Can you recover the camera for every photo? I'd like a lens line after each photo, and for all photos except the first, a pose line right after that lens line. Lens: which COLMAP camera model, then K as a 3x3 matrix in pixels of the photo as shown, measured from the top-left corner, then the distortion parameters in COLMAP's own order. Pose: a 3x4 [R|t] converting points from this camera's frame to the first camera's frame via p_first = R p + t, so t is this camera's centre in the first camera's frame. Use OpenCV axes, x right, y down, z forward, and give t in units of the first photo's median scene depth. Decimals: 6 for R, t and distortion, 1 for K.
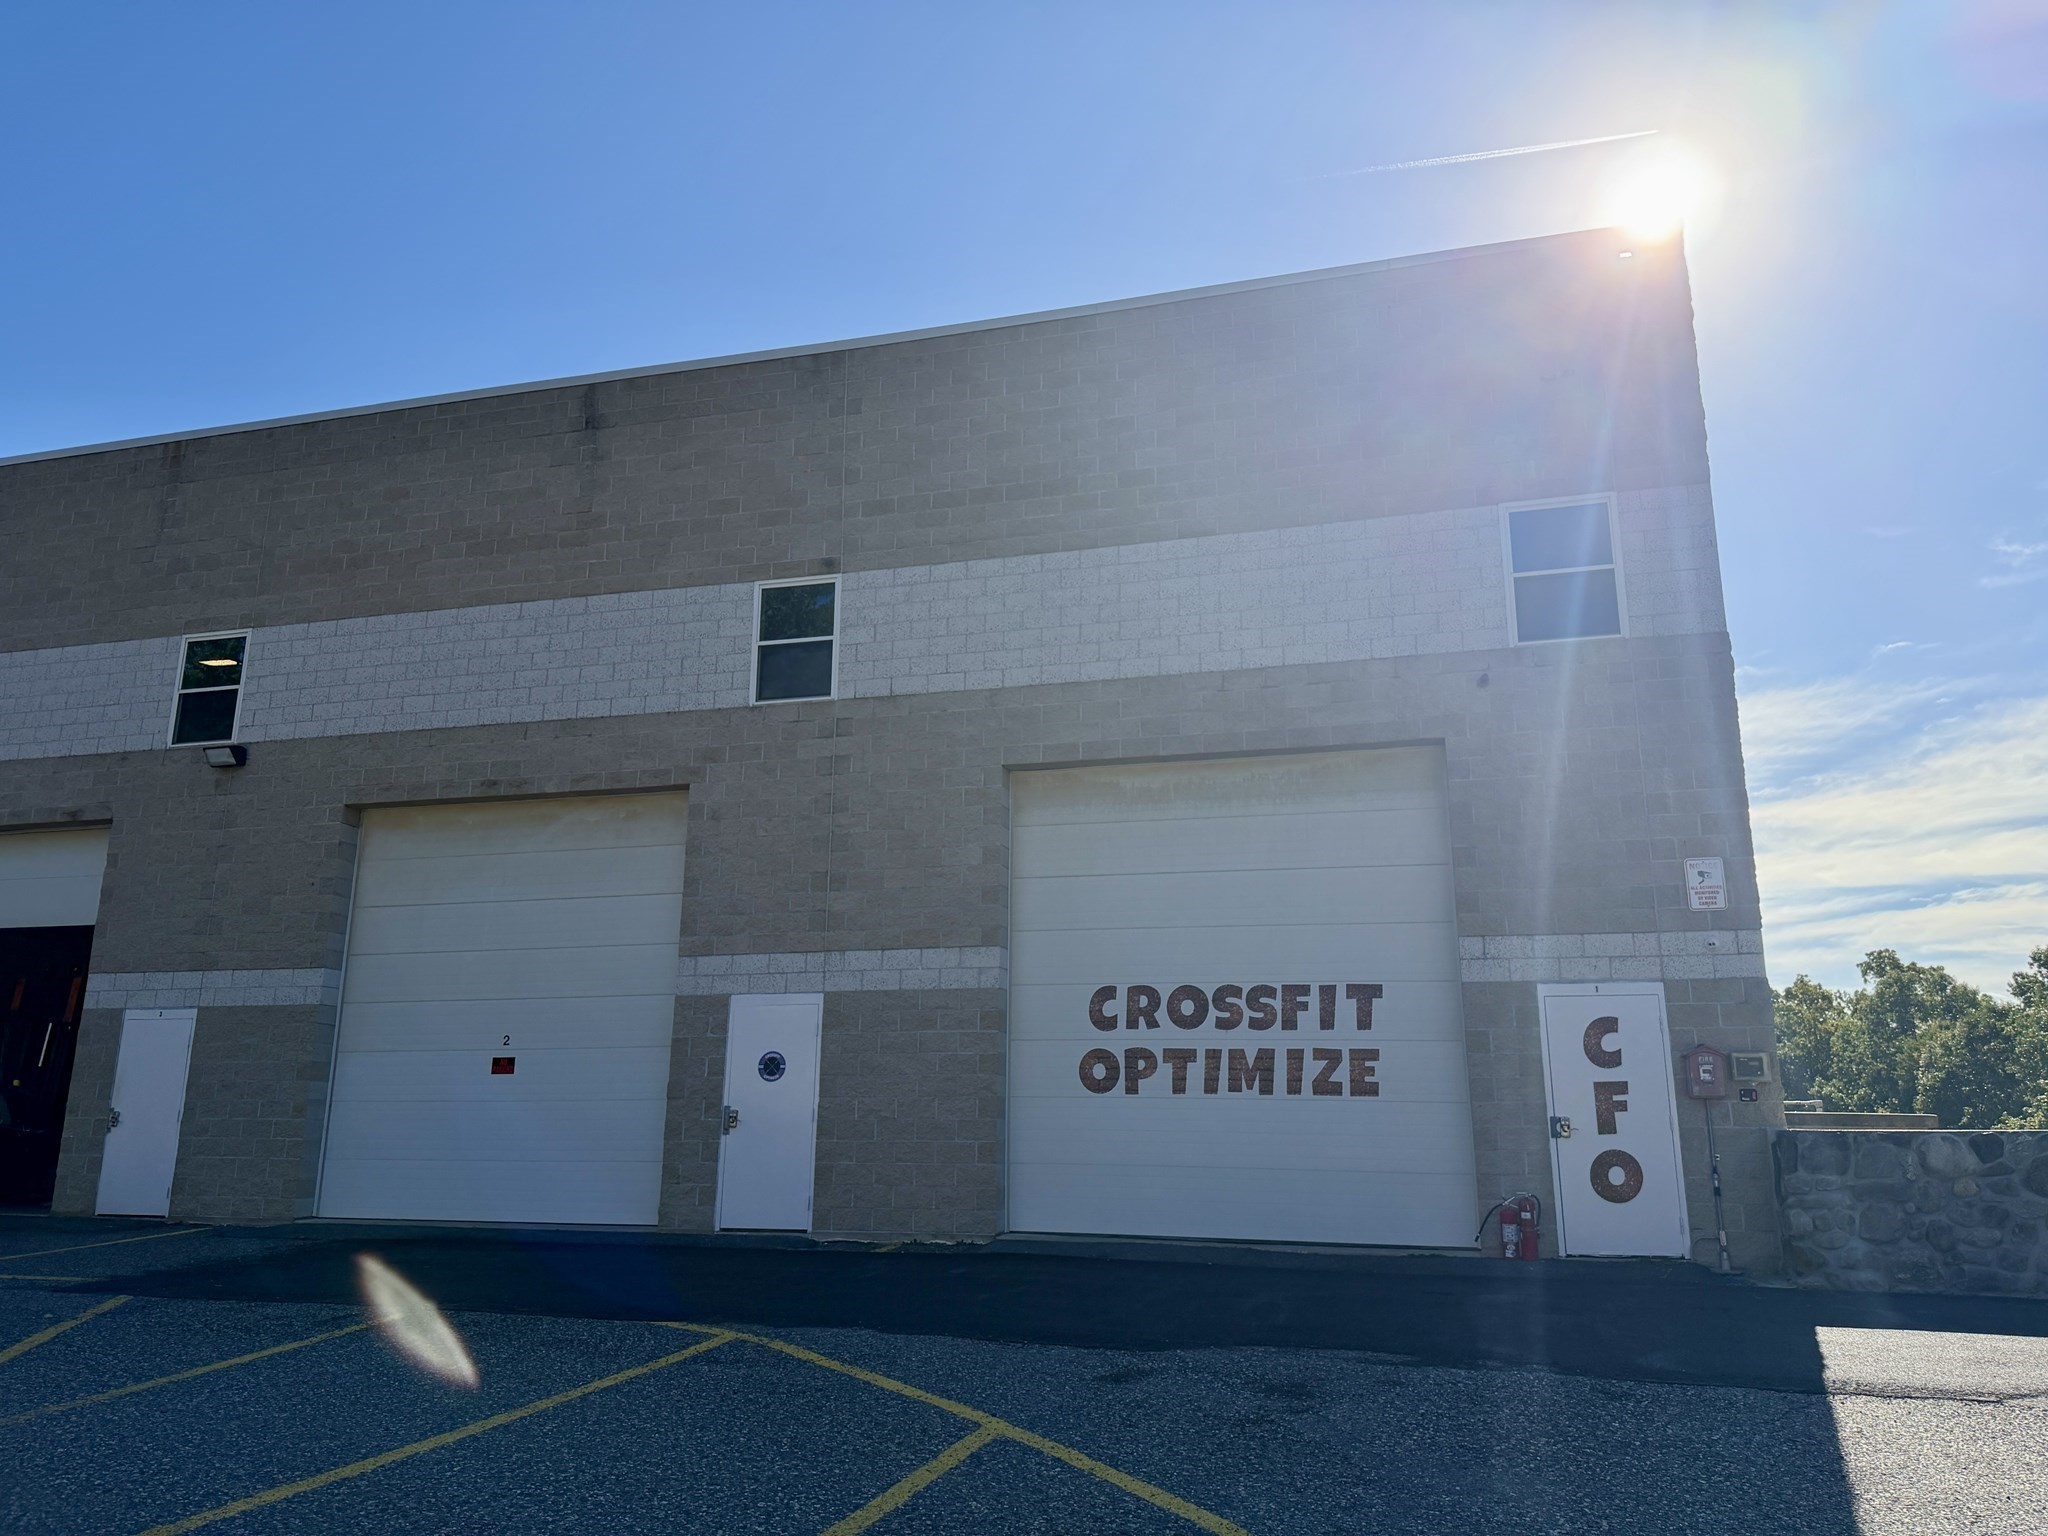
lens RADIAL K [[1433.2, 0, 1030.5], [0, 1433.2, 768.4], [0, 0, 1]] dist [0.151038, -0.223625]
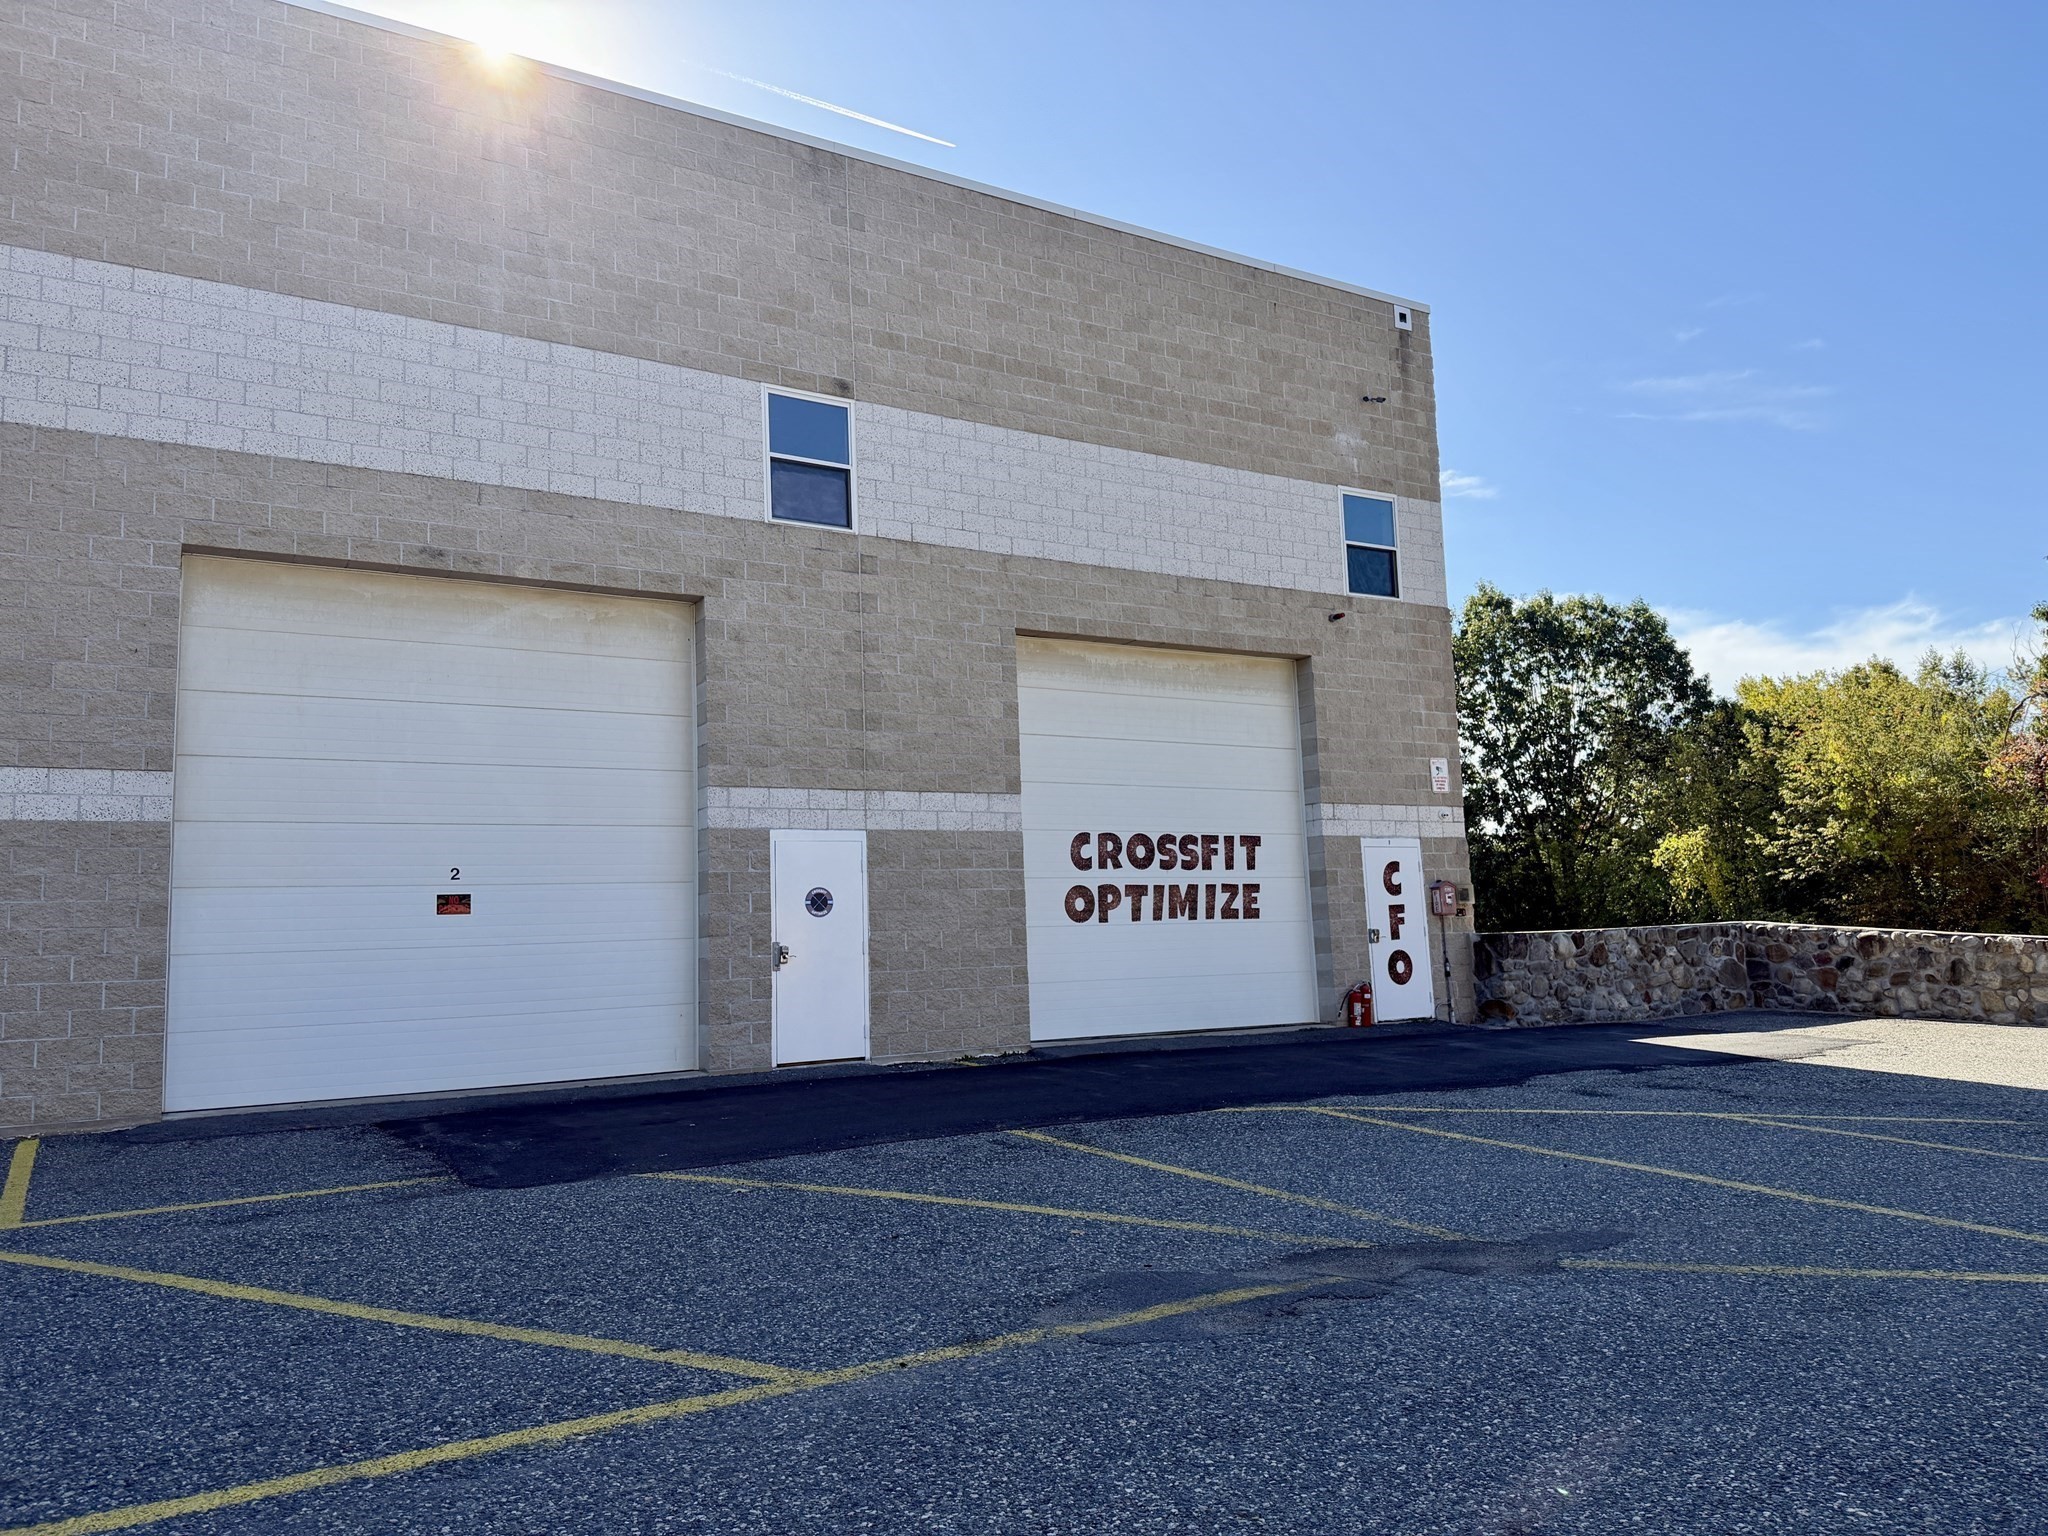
lens RADIAL K [[1433.2, 0, 1030.5], [0, 1433.2, 768.4], [0, 0, 1]] dist [0.151038, -0.223625]
pose [[0.690193, 0.058169, 0.721284, -0.808438], [-0.135887, 0.989450, 0.050235, 0.047731], [-0.710752, -0.132685, 0.690816, 0.236675]]
